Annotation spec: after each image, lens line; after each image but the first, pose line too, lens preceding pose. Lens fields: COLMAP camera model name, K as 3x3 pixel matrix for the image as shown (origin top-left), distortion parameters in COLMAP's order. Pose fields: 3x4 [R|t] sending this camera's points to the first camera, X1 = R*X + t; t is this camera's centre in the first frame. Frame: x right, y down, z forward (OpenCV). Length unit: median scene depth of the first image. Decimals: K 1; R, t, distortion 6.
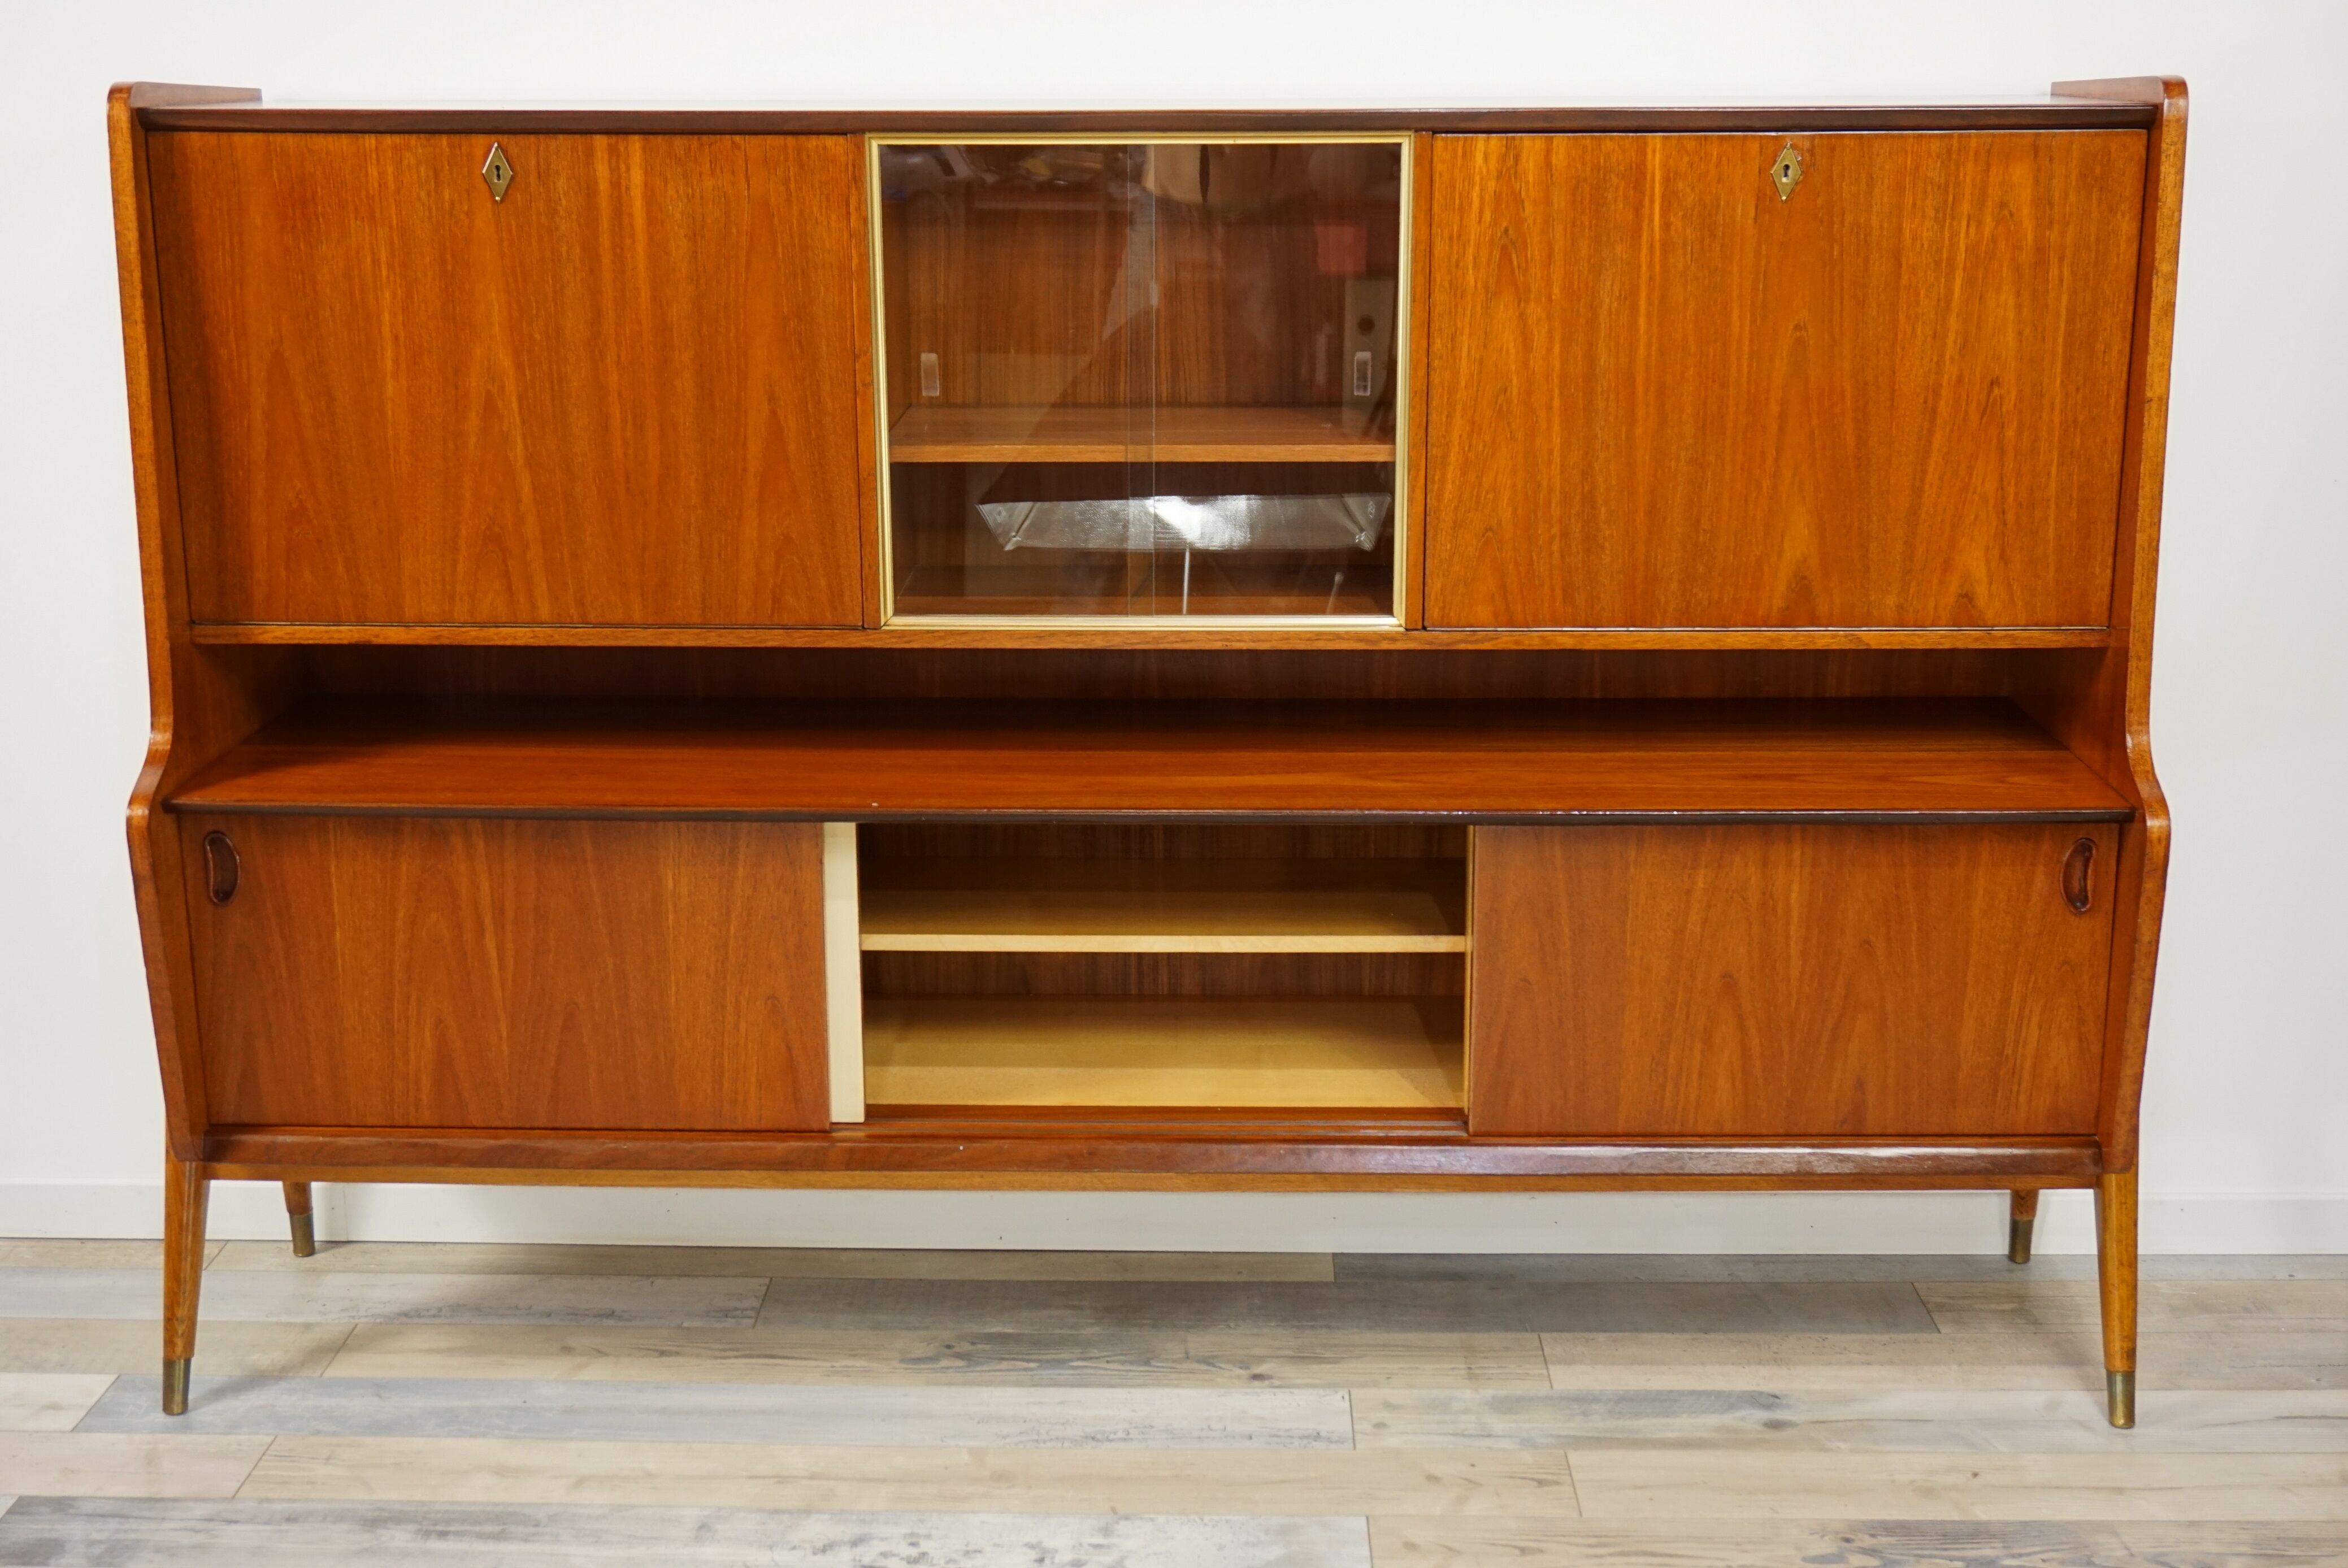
lens RADIAL K [[2858.3, 0, 1163.5], [0, 2858.3, 789.4], [0, 0, 1]] dist [0.004156, -0.016965]
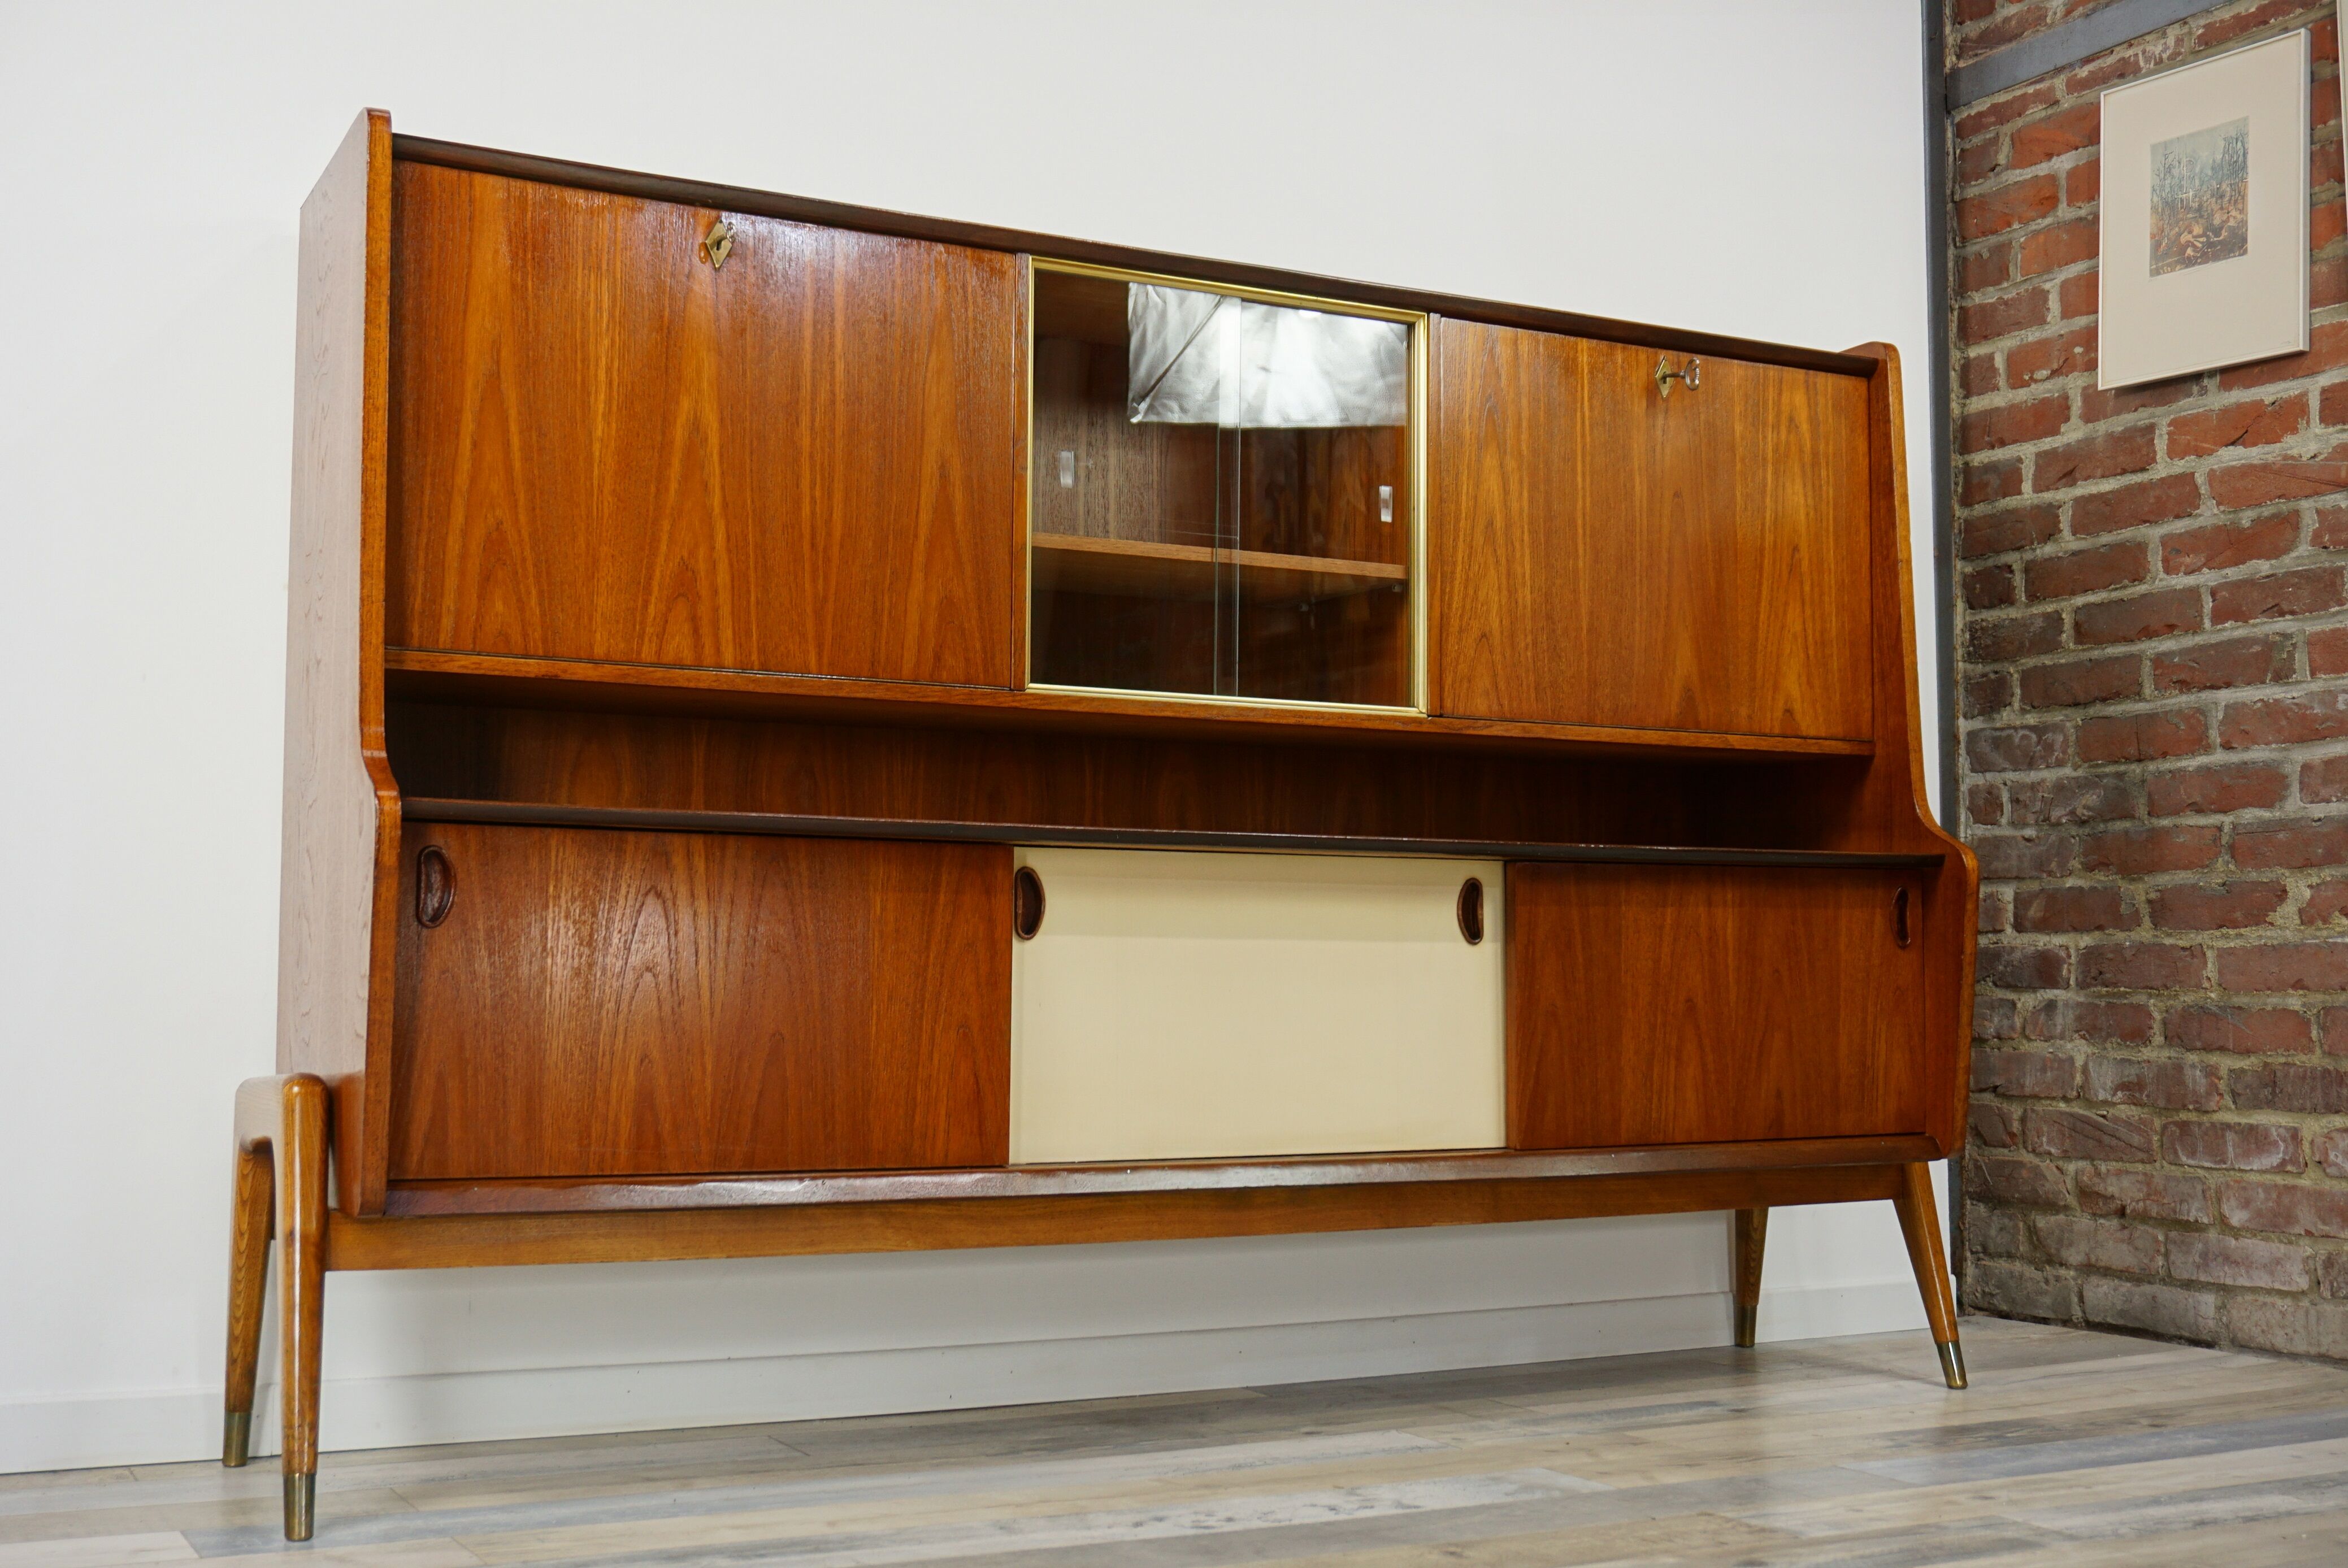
lens RADIAL K [[2654.9, 0, 1173.5], [0, 2654.9, 797.8], [0, 0, 1]] dist [-0.025668, 0.085897]
pose [[0.871351, 0.041322, 0.488916, -0.548483], [0.116850, 0.950302, -0.288568, 0.283905], [-0.476543, 0.308574, 0.823219, 0.155143]]
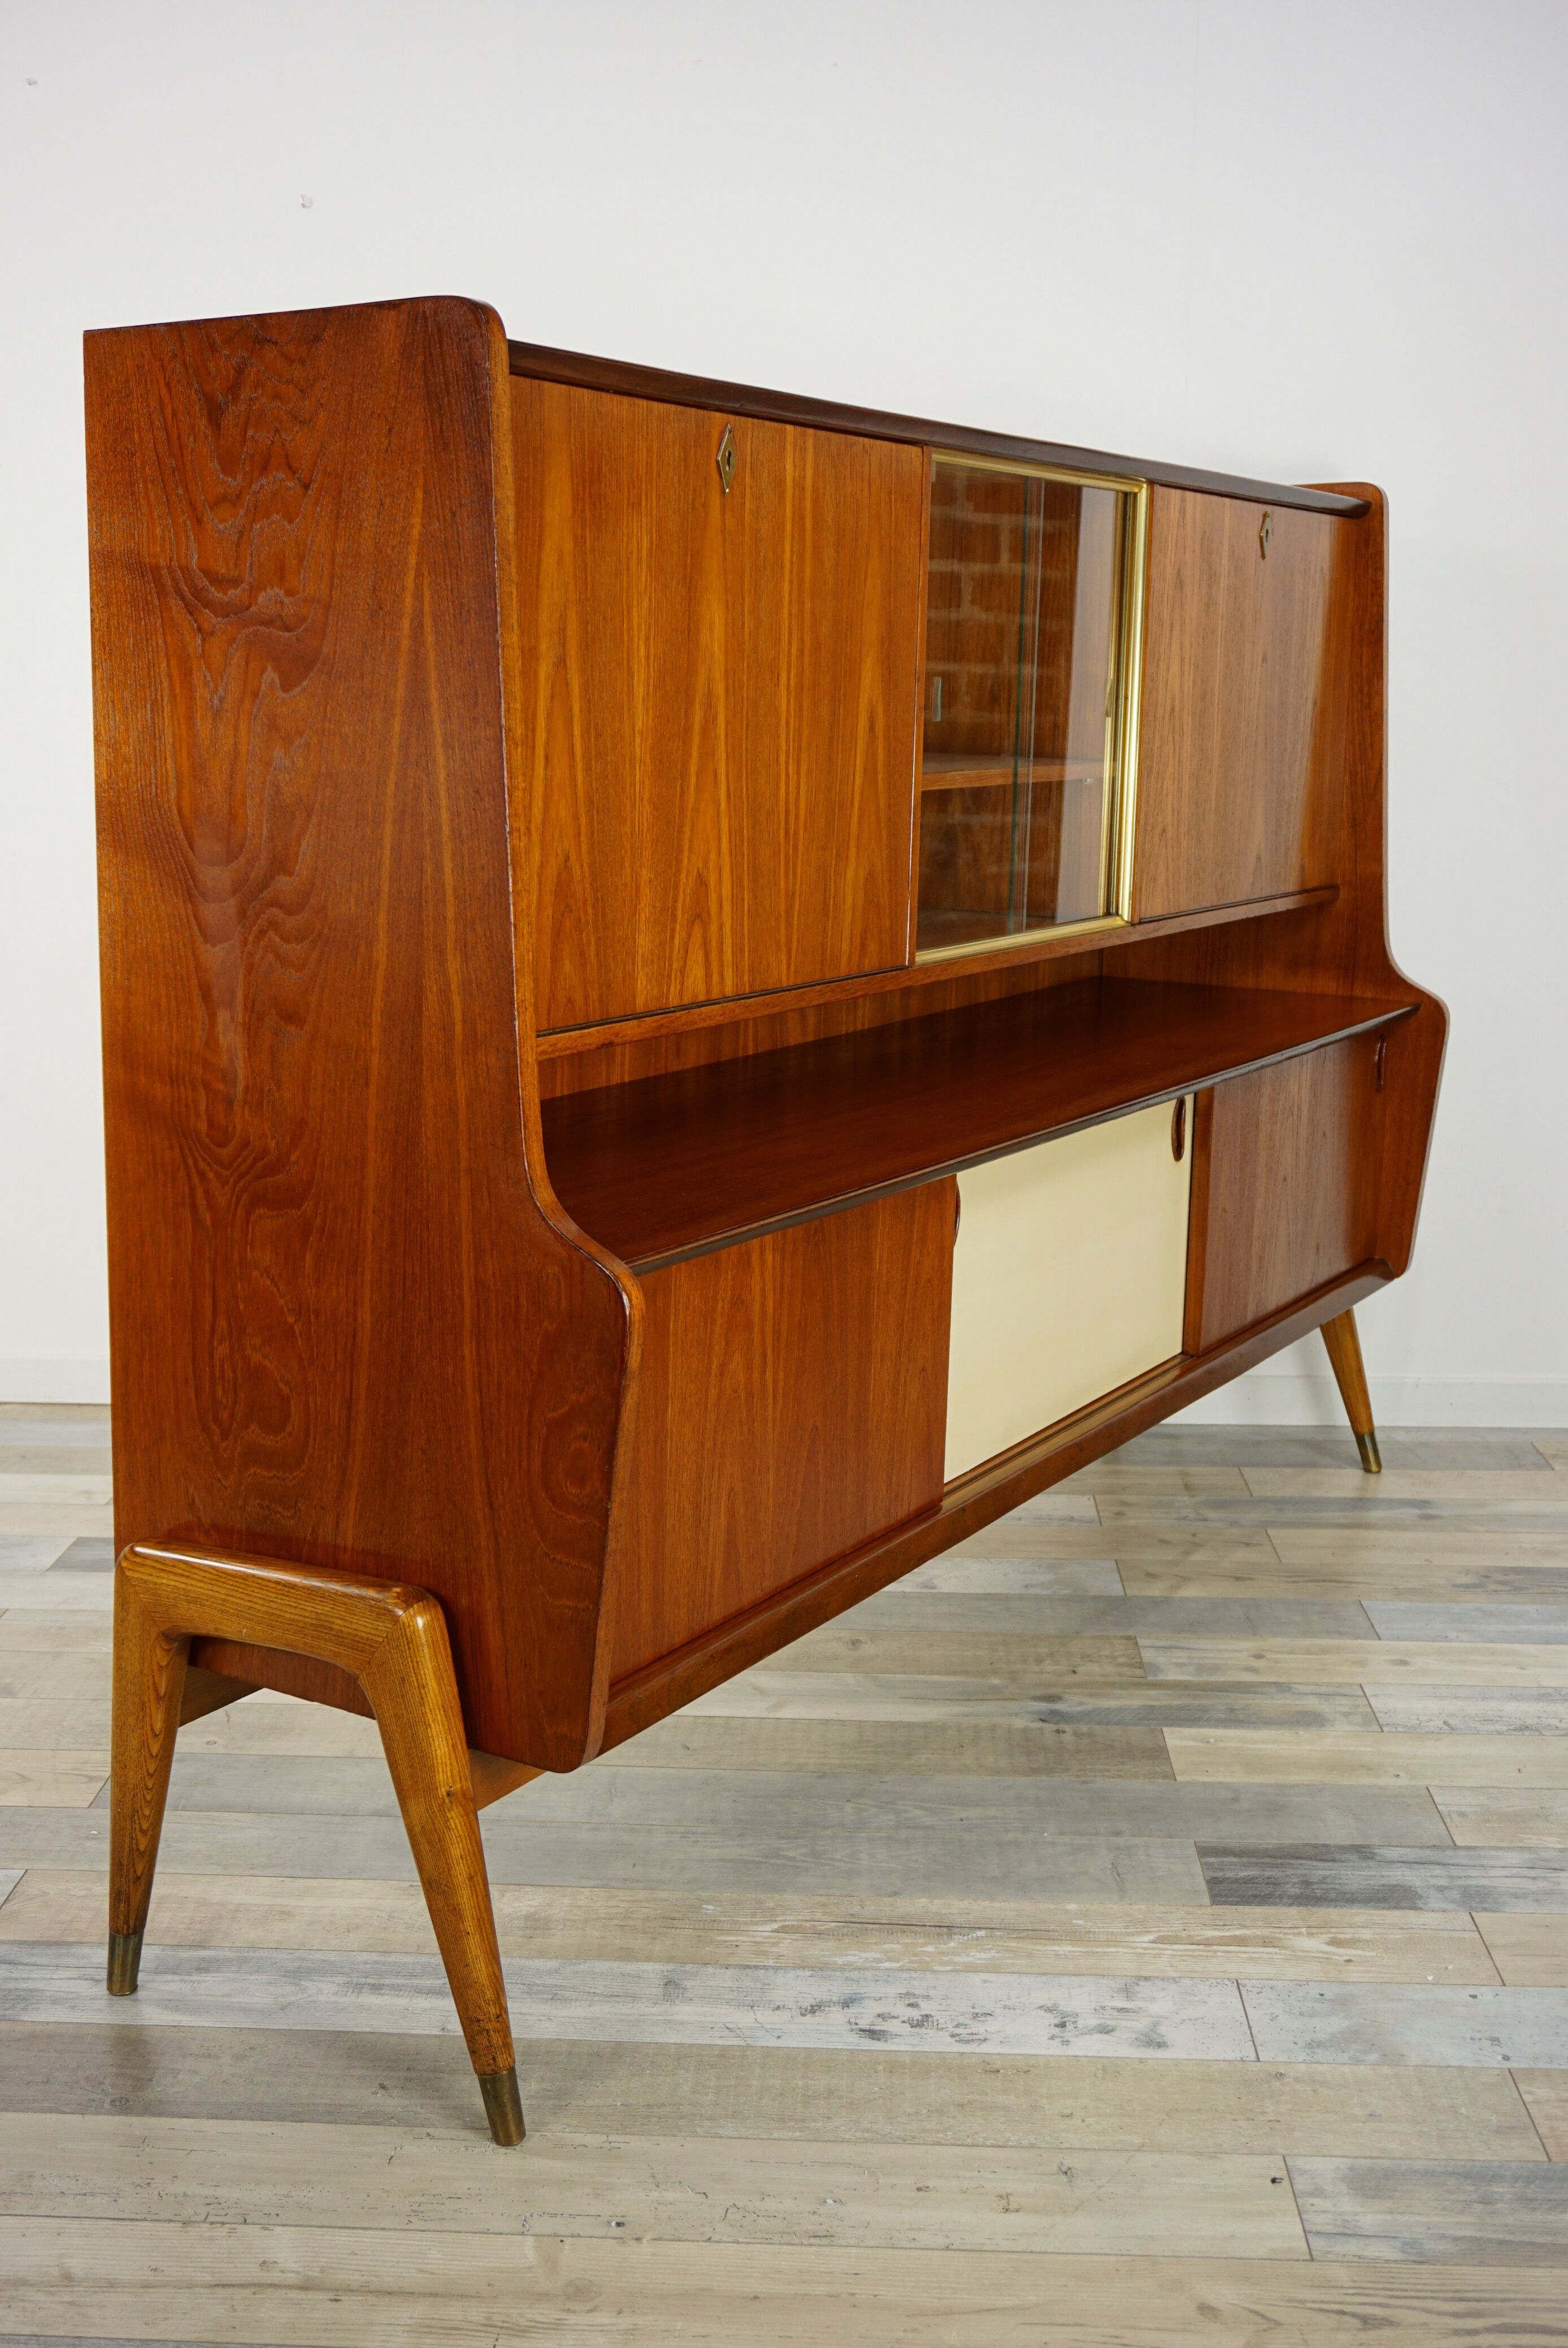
lens RADIAL K [[2654.9, 0, 784.0], [0, 2654.9, 1174.0], [0, 0, 1]] dist [-0.025668, 0.085897]
pose [[0.487432, -0.155171, 0.859263, -0.906123], [0.195452, 0.978501, 0.065830, -0.056060], [-0.851005, 0.135857, 0.507281, 0.601282]]
